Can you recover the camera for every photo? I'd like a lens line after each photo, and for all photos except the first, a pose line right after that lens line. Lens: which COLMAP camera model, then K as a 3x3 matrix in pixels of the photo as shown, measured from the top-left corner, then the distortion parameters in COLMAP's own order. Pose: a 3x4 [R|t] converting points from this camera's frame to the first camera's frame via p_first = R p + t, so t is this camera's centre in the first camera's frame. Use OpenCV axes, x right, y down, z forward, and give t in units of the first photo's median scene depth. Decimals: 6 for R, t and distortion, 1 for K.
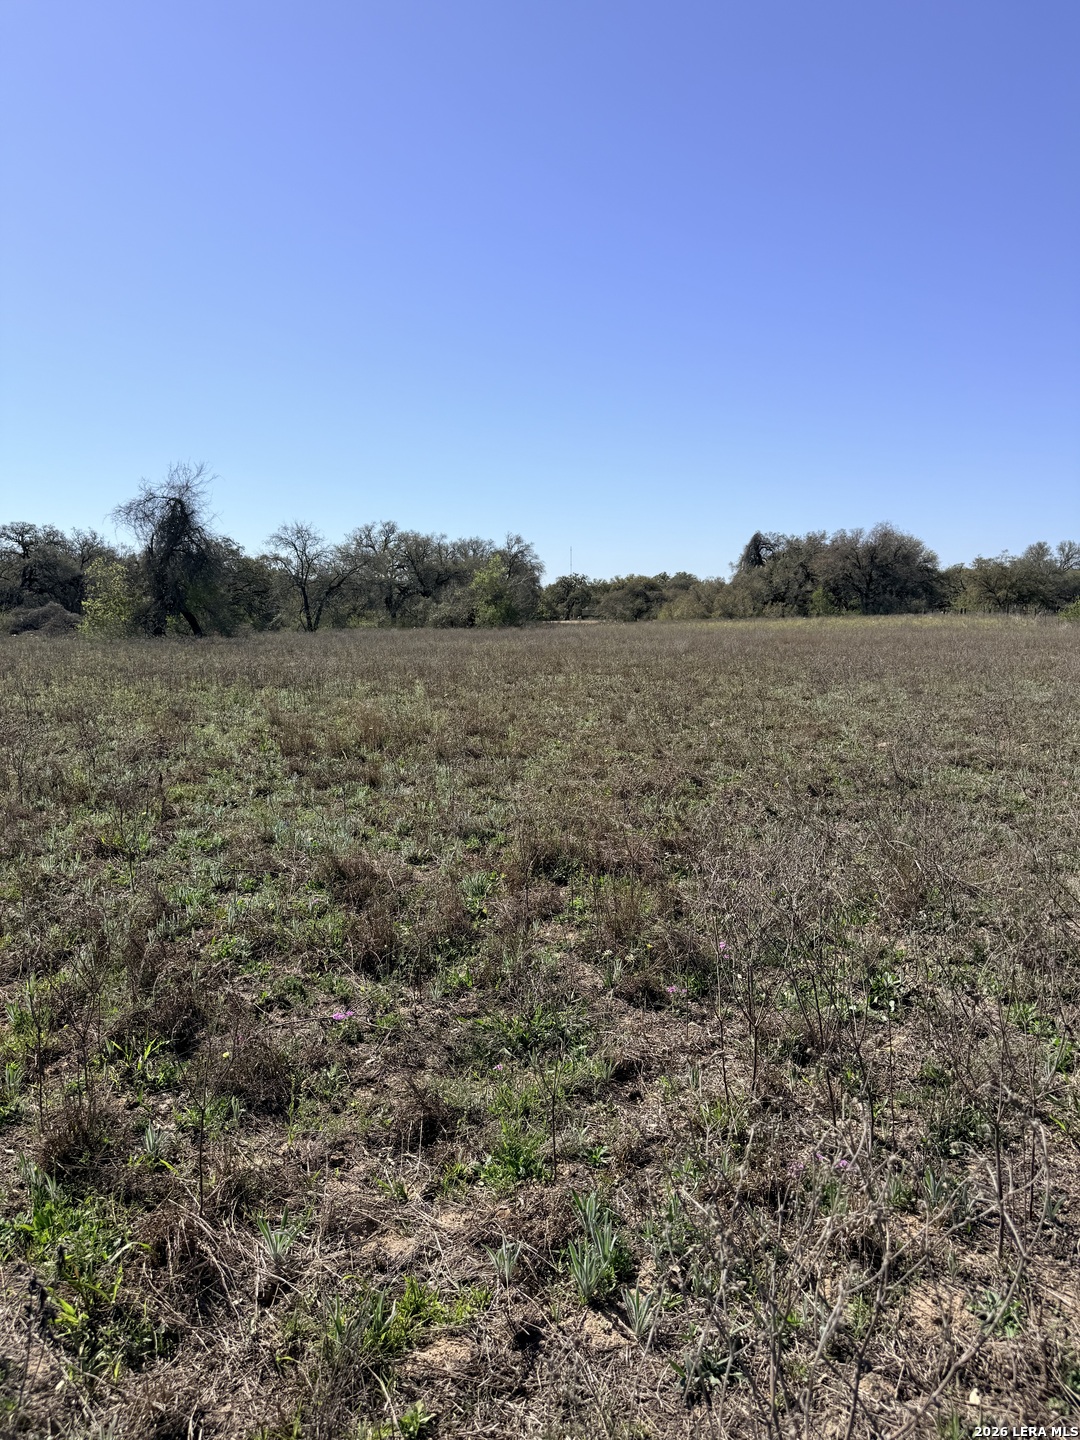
lens RADIAL K [[1008.2, 0, 552.6], [0, 1008.2, 711.8], [0, 0, 1]] dist [0.178411, -0.301944]
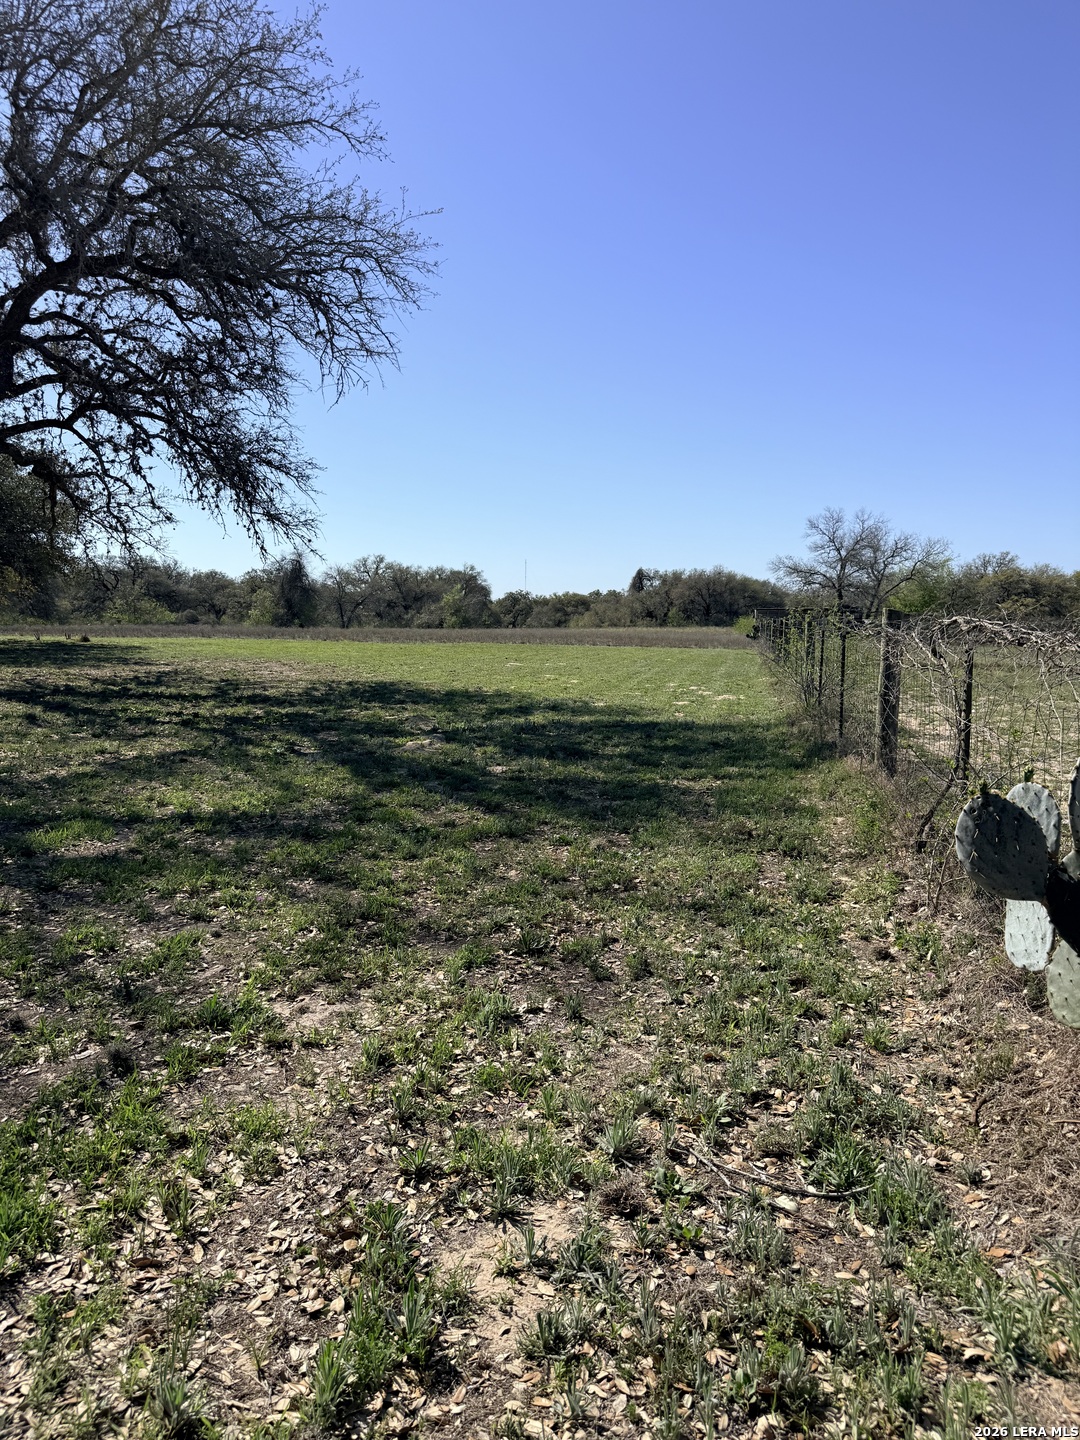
lens RADIAL K [[999.8, 0, 551.2], [0, 999.8, 749.6], [0, 0, 1]] dist [0.072808, -0.084472]
pose [[0.998941, 0.012095, 0.044391, 0.026332], [-0.013322, 0.999535, 0.027432, 0.061343], [-0.044038, -0.027994, 0.998638, -0.602627]]
